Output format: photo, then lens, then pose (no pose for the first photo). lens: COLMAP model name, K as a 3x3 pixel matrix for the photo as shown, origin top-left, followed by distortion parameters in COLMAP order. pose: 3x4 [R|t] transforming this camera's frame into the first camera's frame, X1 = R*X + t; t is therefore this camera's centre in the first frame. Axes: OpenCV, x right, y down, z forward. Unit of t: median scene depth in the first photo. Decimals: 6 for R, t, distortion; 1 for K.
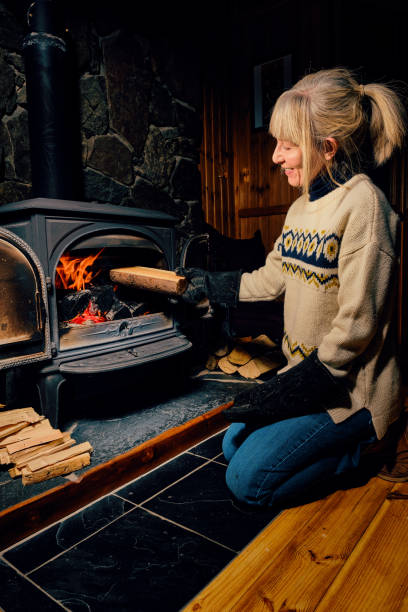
lens RADIAL K [[428.0, 0, 204.0], [0, 428.0, 306.0], [0, 0, 1]] dist [-0.002299, -0.000585]
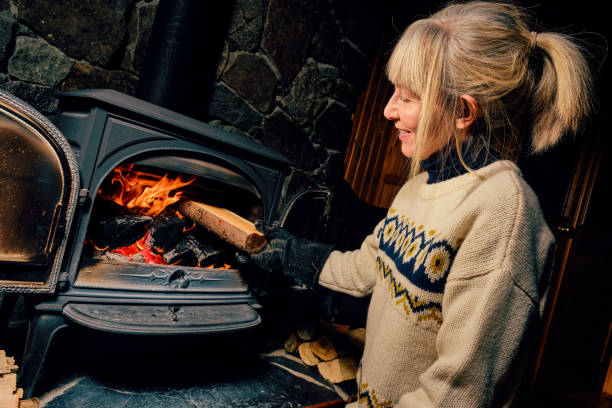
lens RADIAL K [[435.9, 0, 305.5], [0, 435.9, 206.6], [0, 0, 1]] dist [-0.003087, -0.005526]
pose [[0.955053, 0.276373, -0.107202, 0.077557], [-0.286371, 0.953617, -0.092774, -0.059393], [0.076590, 0.119303, 0.989899, 0.204621]]
